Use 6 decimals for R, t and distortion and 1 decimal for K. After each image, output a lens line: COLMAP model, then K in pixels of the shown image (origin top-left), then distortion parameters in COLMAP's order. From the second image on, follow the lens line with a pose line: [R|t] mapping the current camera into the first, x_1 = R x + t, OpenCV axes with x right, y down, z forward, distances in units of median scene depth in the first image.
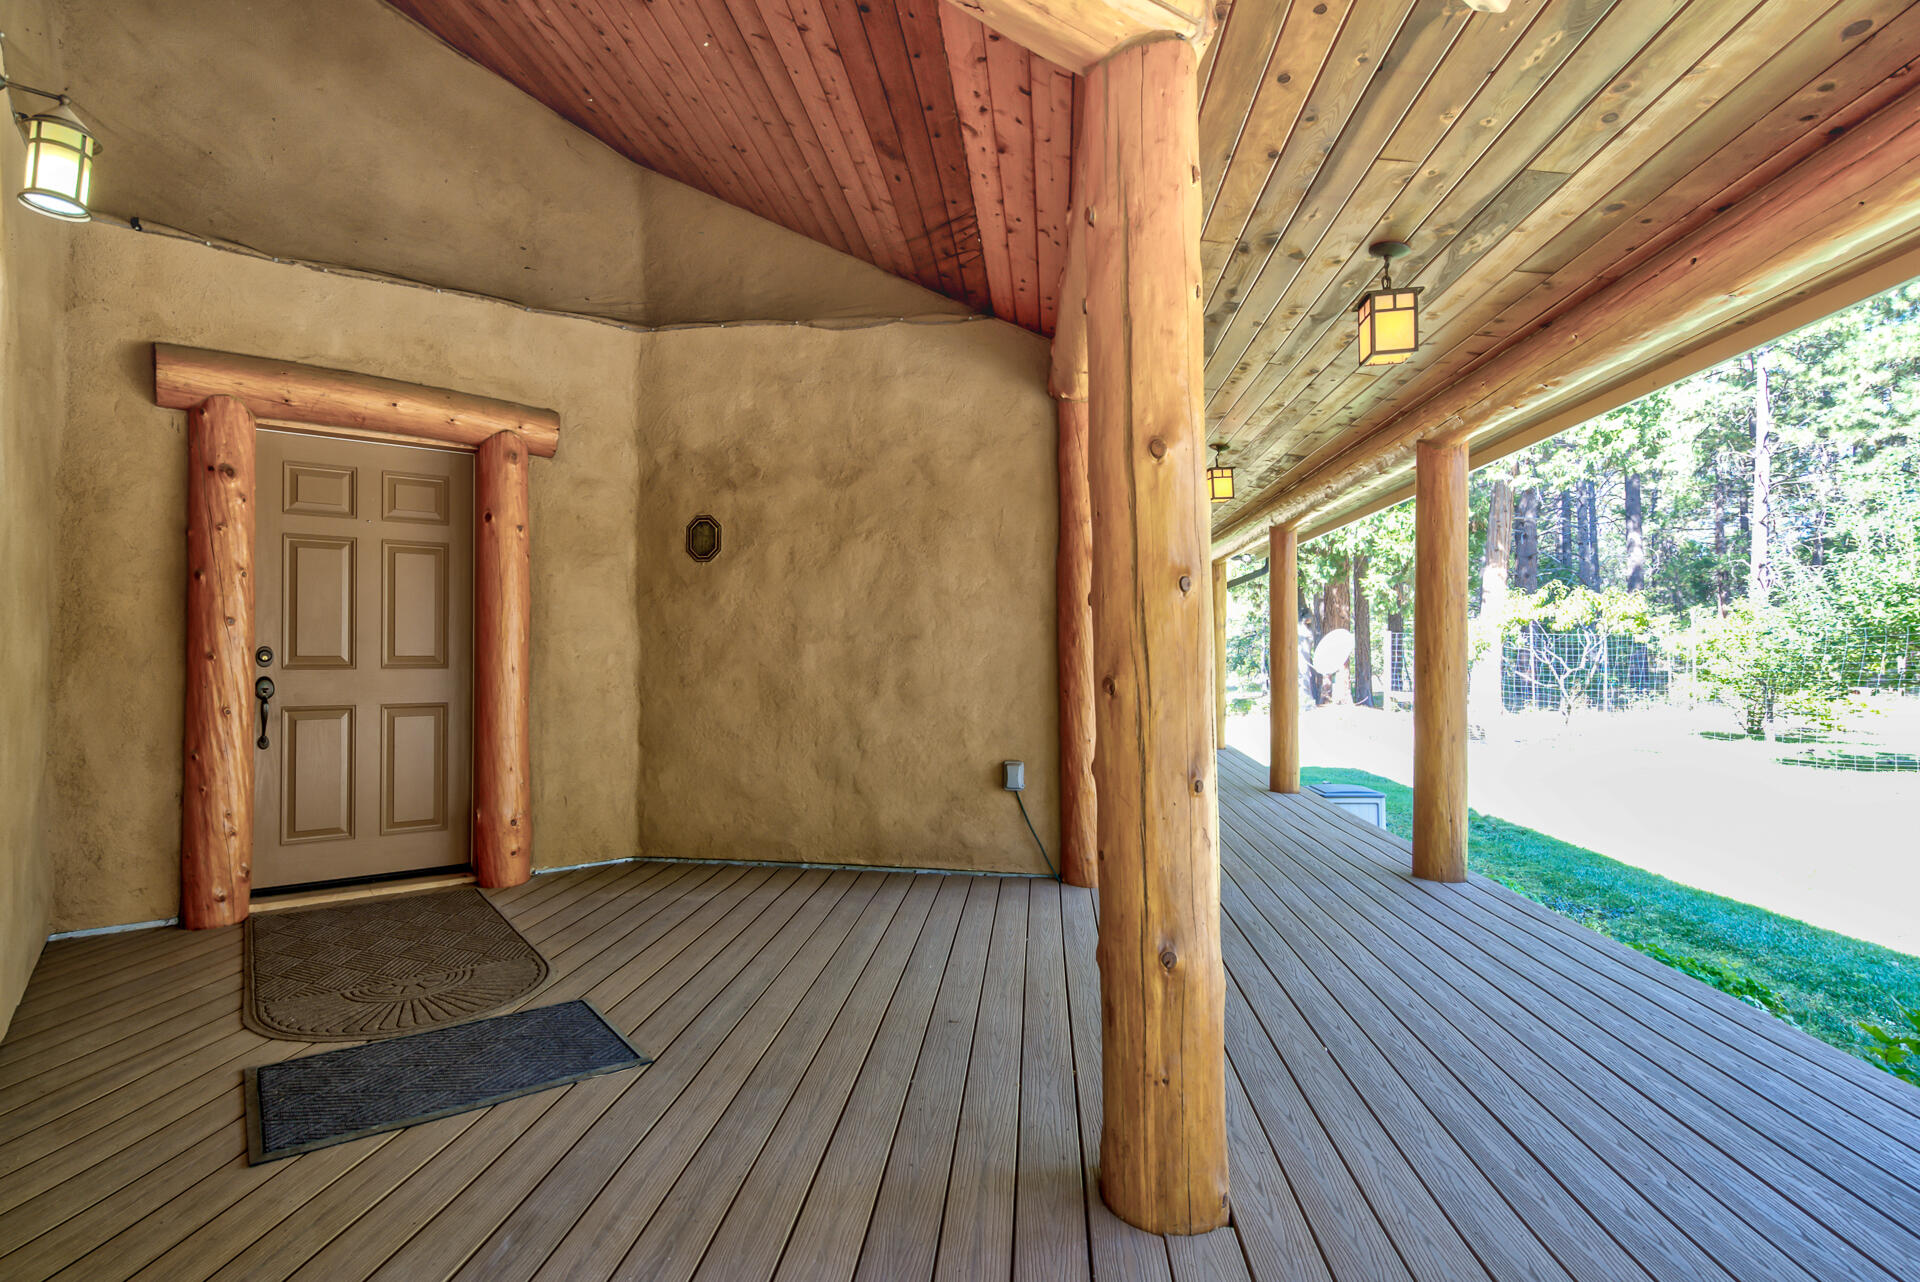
lens RADIAL K [[927.0, 0, 921.1], [0, 927.0, 641.2], [0, 0, 1]] dist [0.008457, -0.002948]
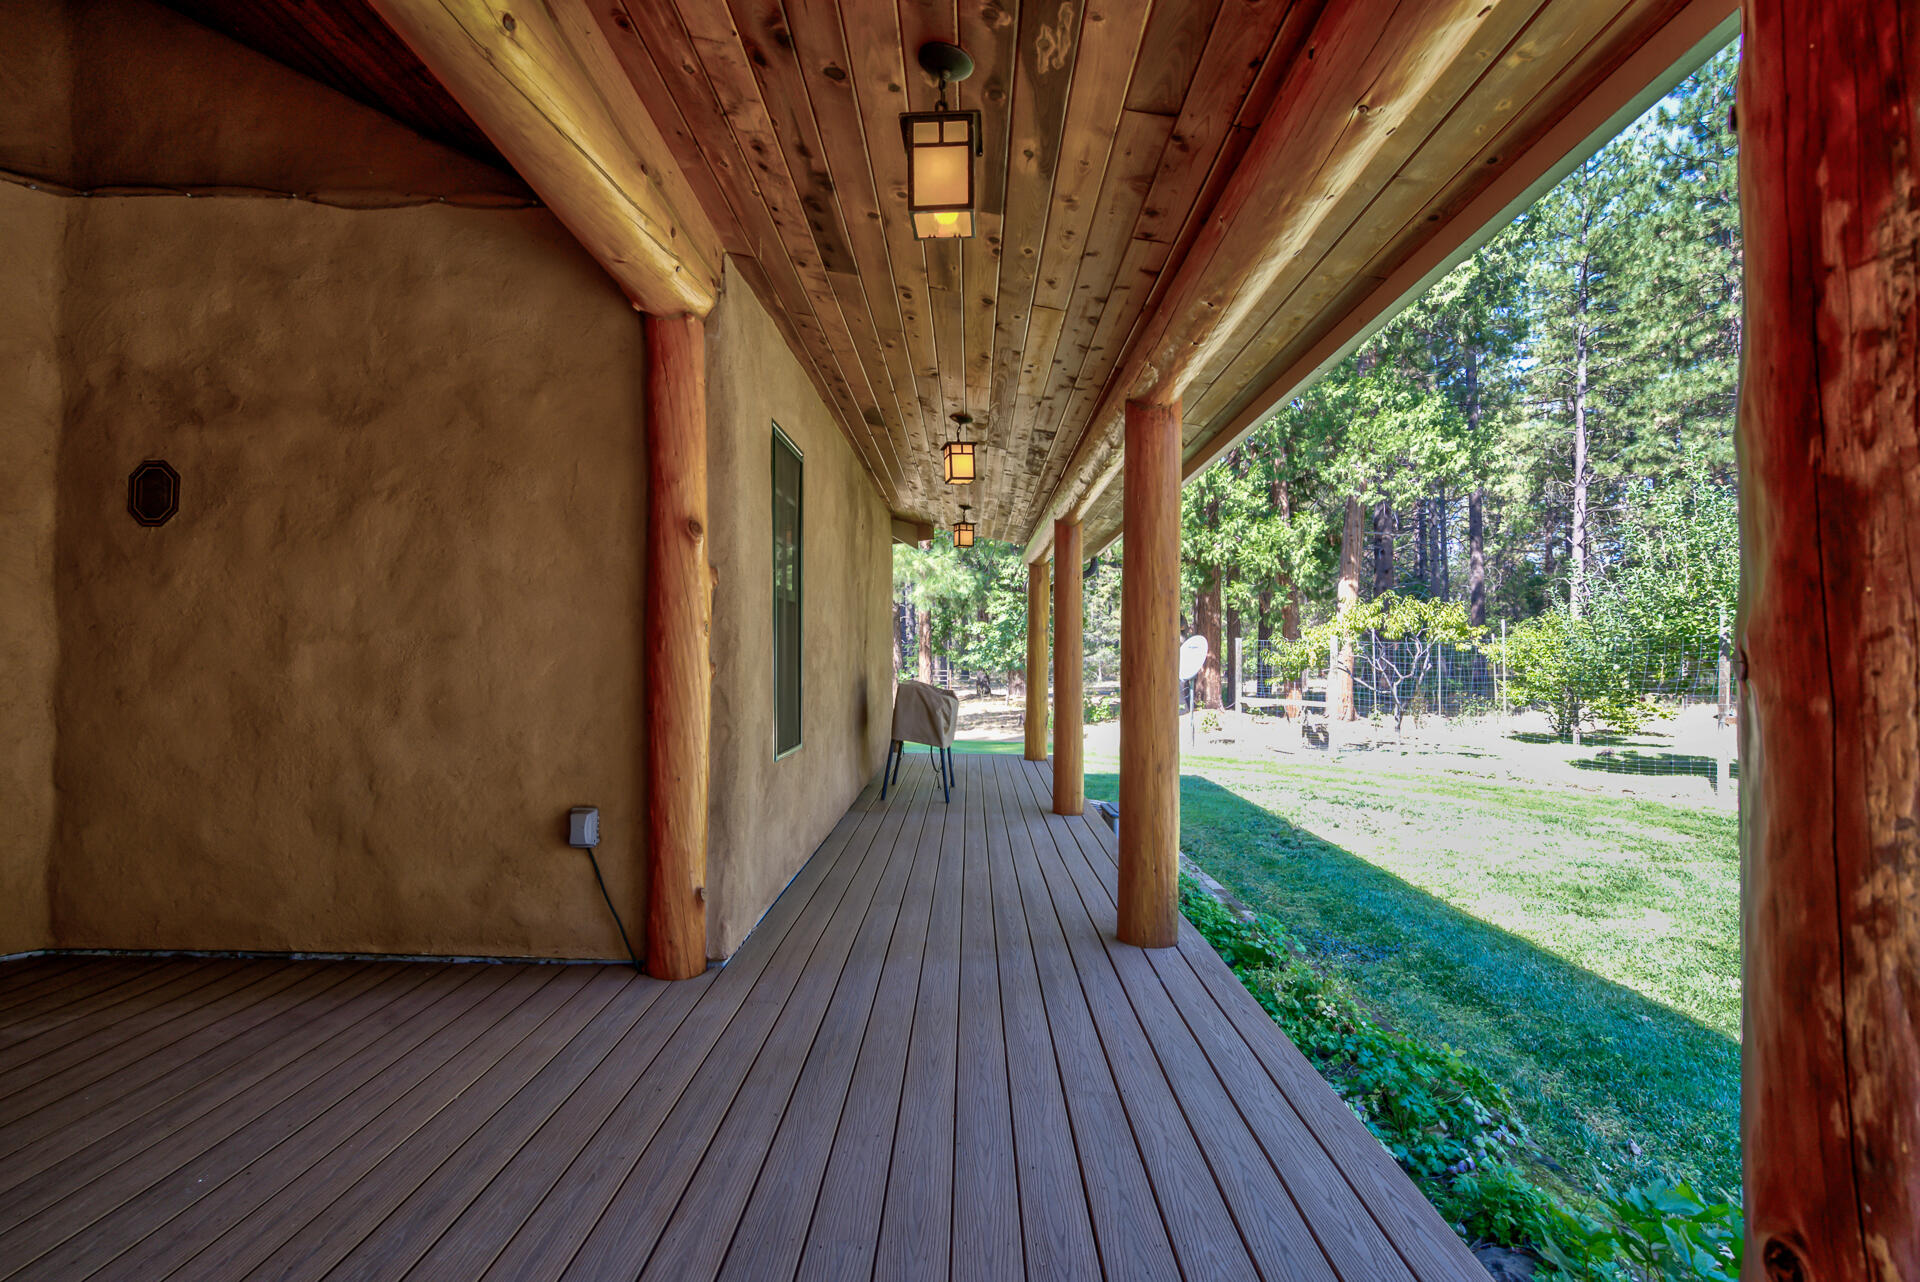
lens RADIAL K [[927.0, 0, 953.8], [0, 927.0, 638.2], [0, 0, 1]] dist [0.008457, -0.002948]
pose [[0.989845, 0.009190, 0.141854, 0.268260], [-0.008146, 0.999935, -0.007938, -0.000491], [-0.141918, 0.006702, 0.989856, 0.218016]]
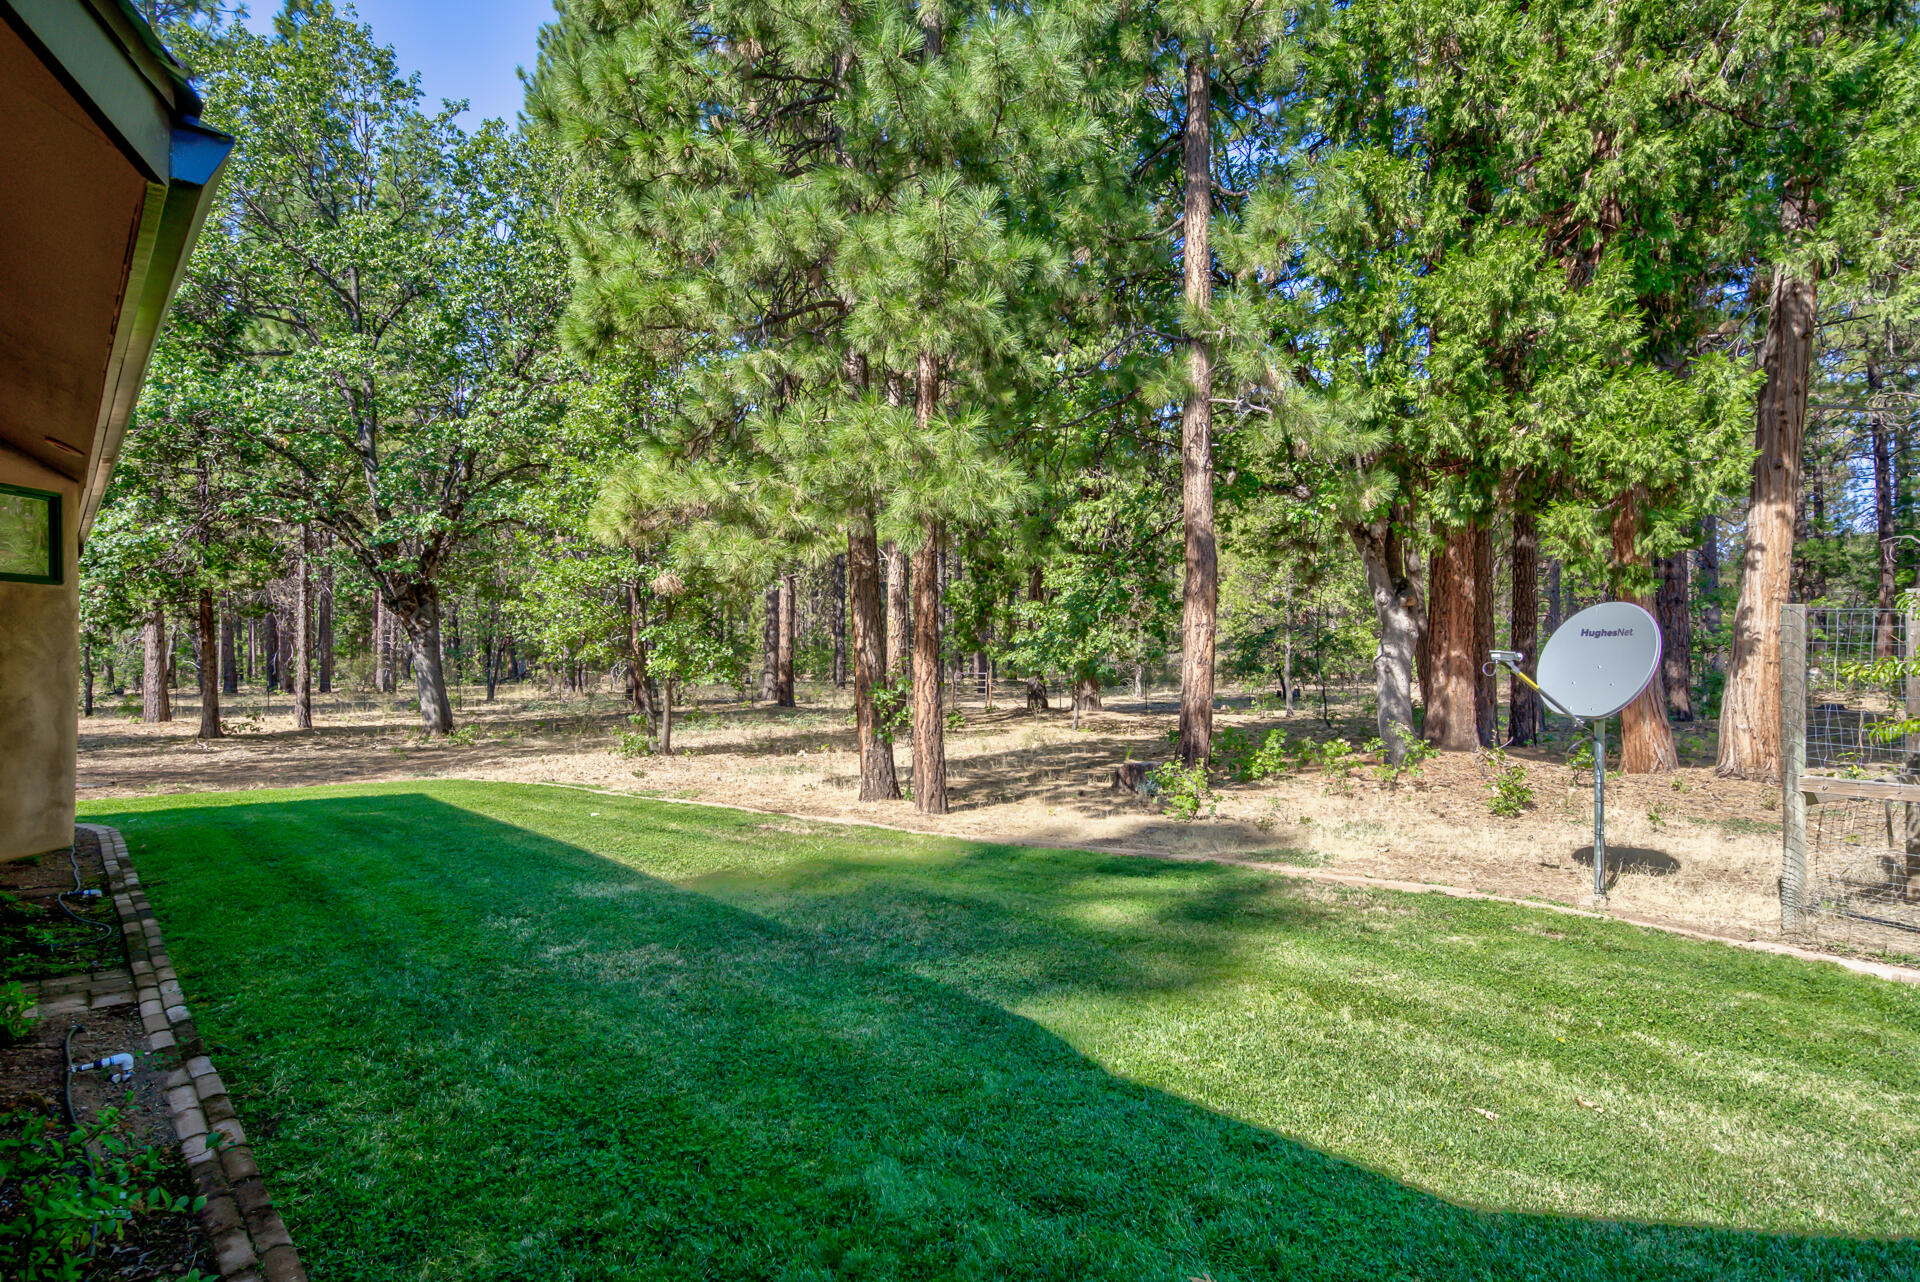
lens RADIAL K [[1036.8, 0, 961.1], [0, 1036.8, 646.7], [0, 0, 1]] dist [0.011031, -0.003340]
pose [[0.994559, 0.007700, 0.103890, 0.945227], [-0.008432, 0.999943, 0.006600, 0.034072], [-0.103833, -0.007440, 0.994567, 4.337356]]
